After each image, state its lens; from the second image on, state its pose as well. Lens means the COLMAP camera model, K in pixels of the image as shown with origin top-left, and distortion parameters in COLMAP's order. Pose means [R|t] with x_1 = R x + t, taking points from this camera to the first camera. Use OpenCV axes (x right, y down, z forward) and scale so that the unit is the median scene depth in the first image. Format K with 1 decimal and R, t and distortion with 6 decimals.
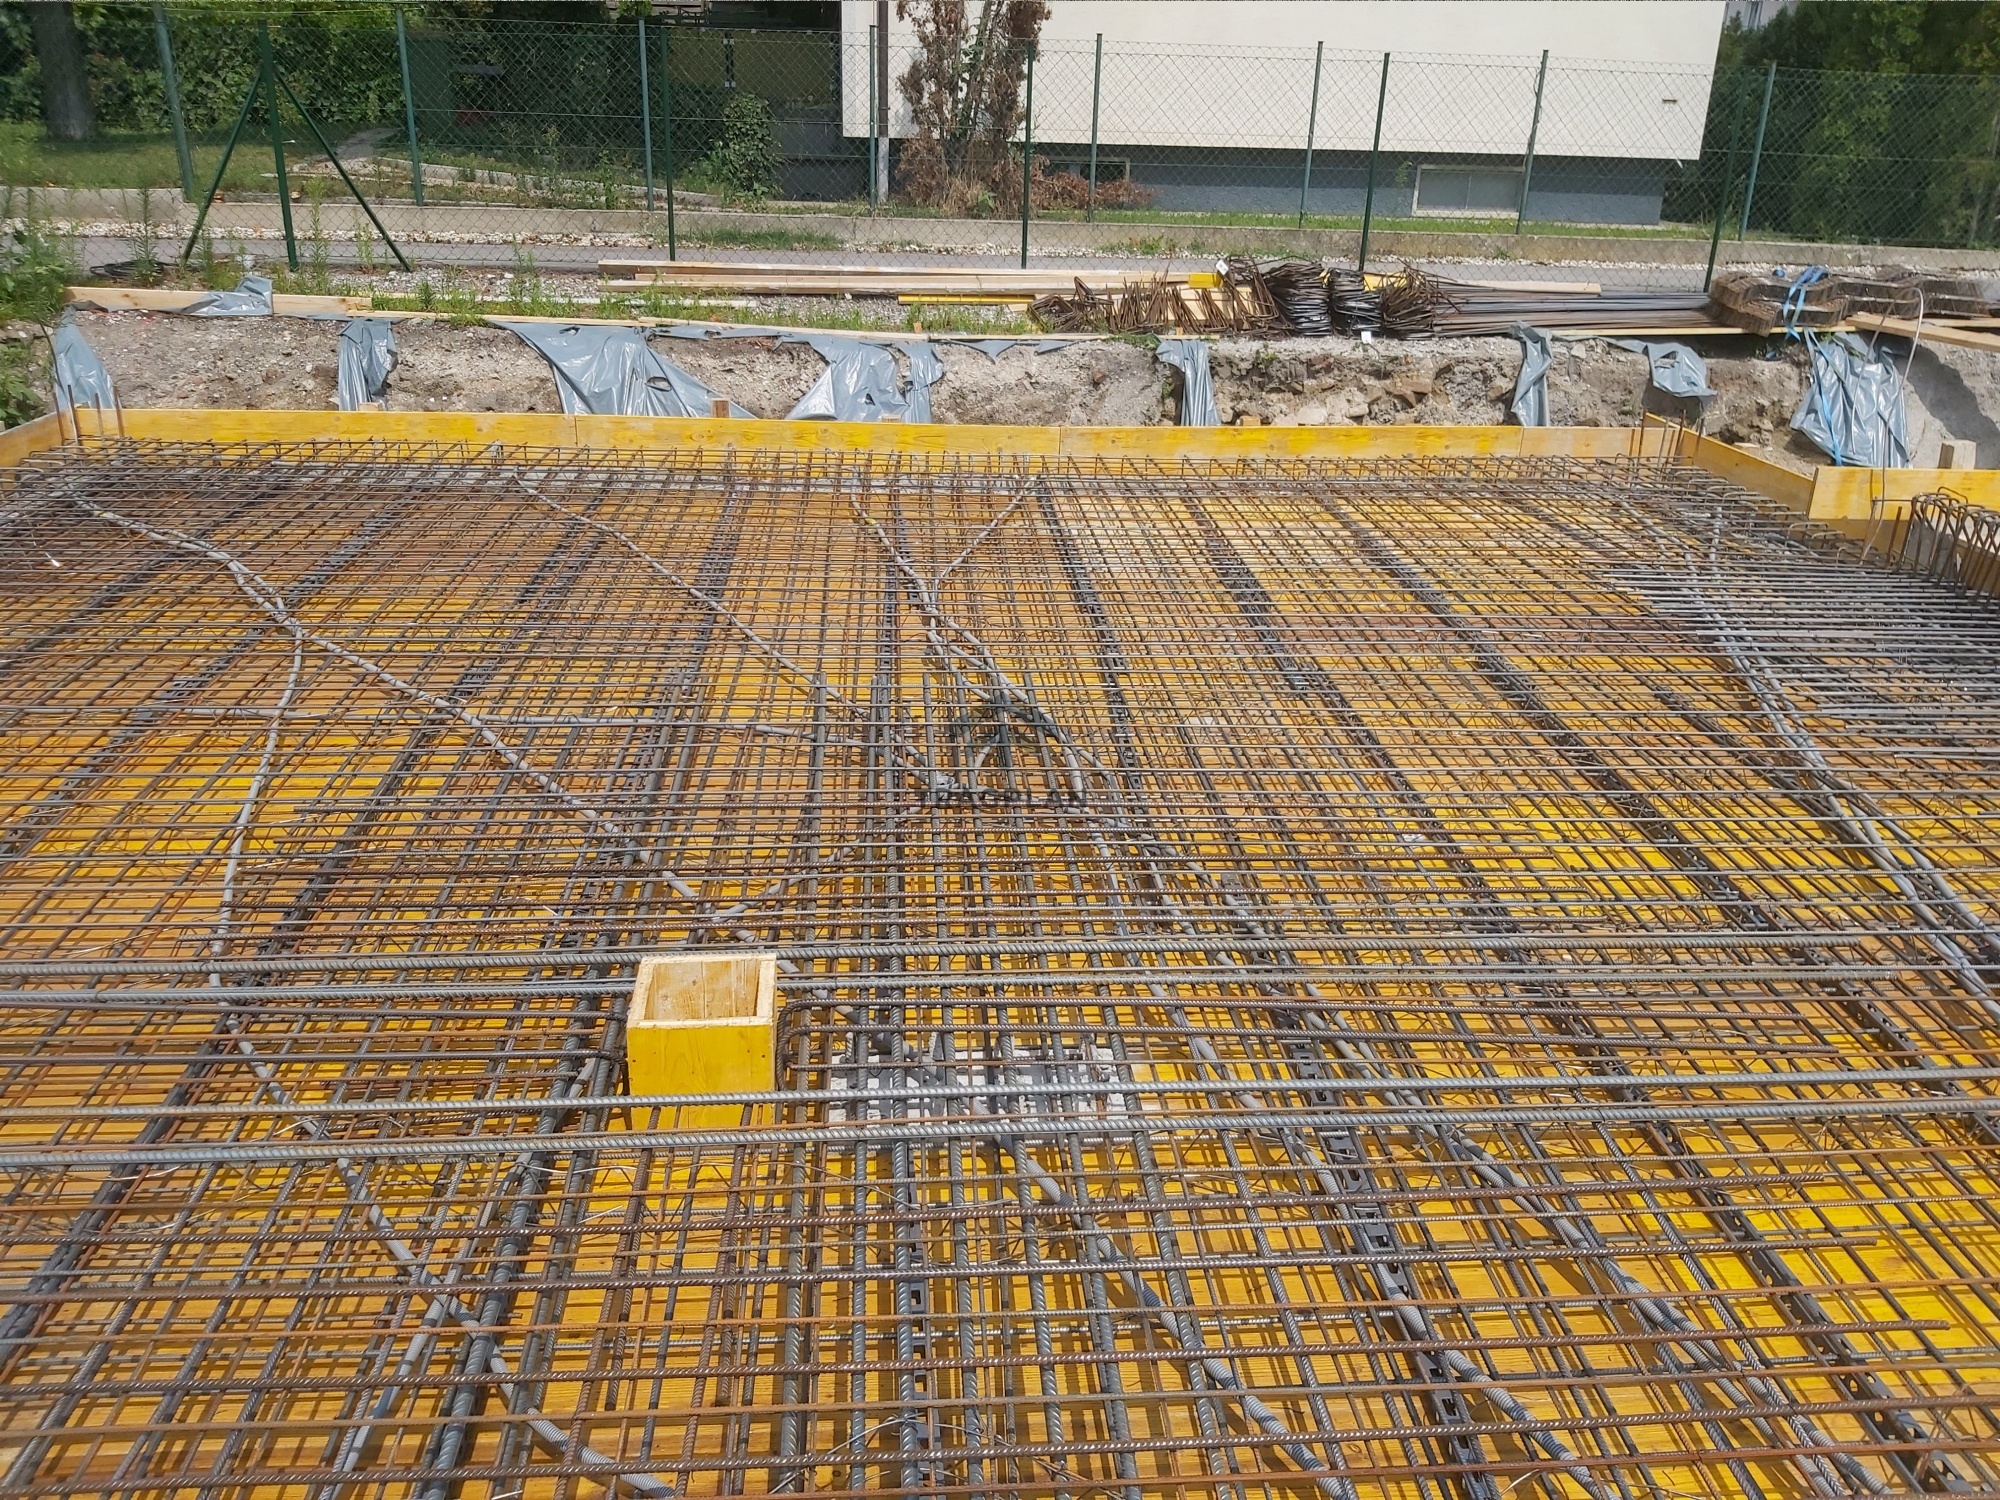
lens RADIAL K [[1562.4, 0, 970.2], [0, 1562.4, 790.4], [0, 0, 1]] dist [0.071460, -0.099415]
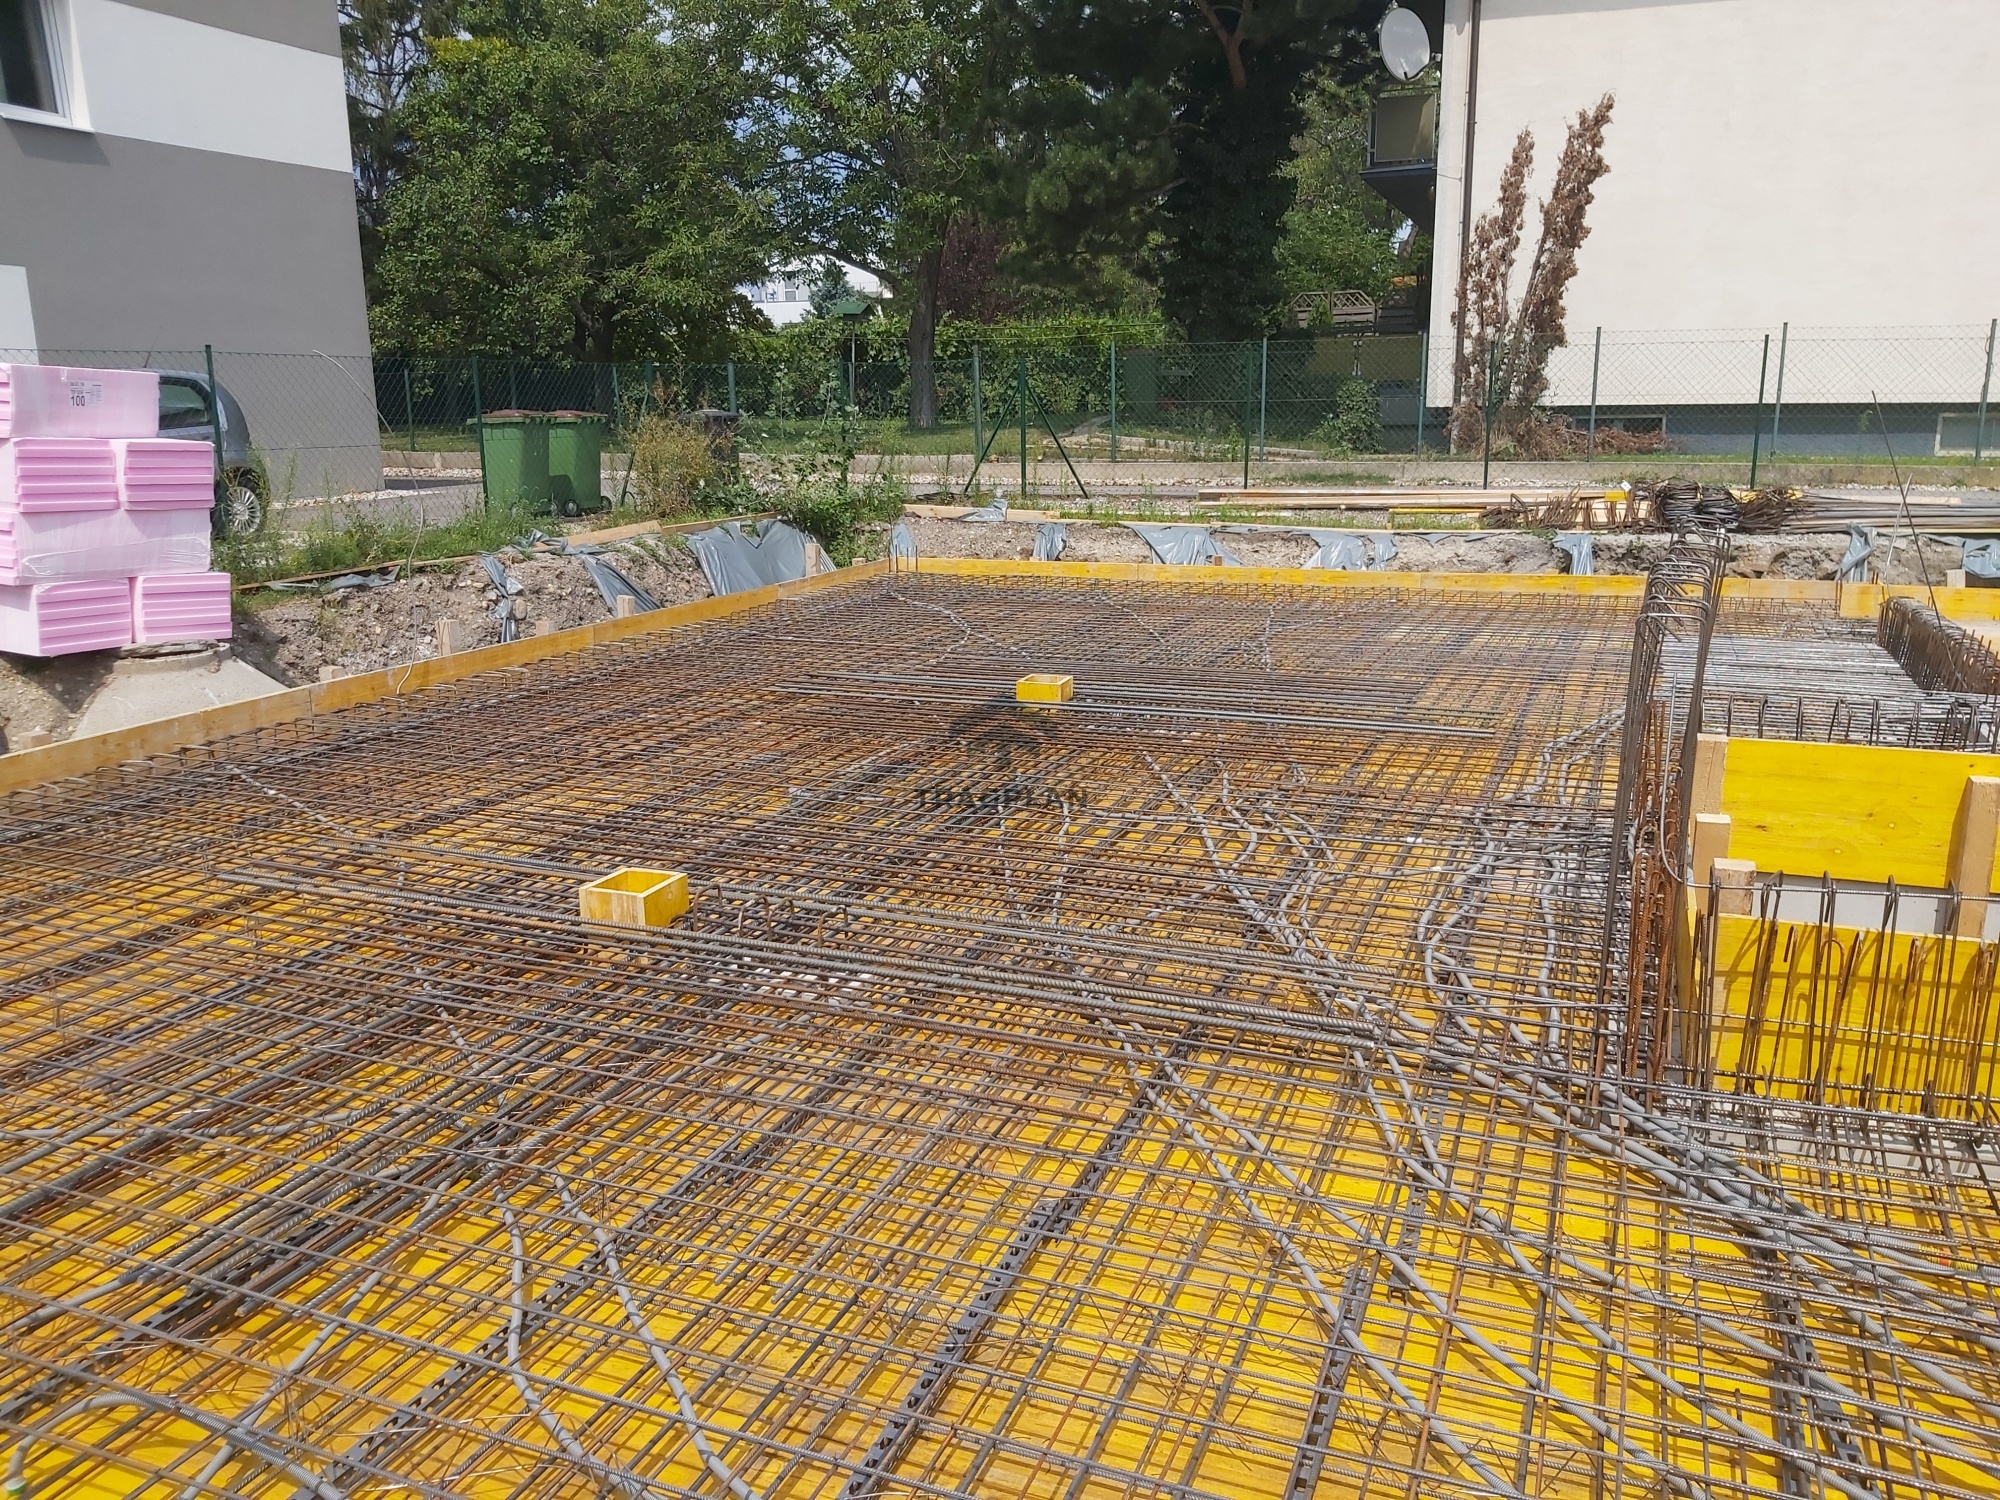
lens RADIAL K [[1562.4, 0, 990.2], [0, 1562.4, 754.6], [0, 0, 1]] dist [0.071460, -0.099415]
pose [[0.901634, 0.060139, -0.428299, 0.287824], [-0.134523, 0.980161, -0.145563, 0.197570], [0.411048, 0.188861, 0.891836, -0.478377]]
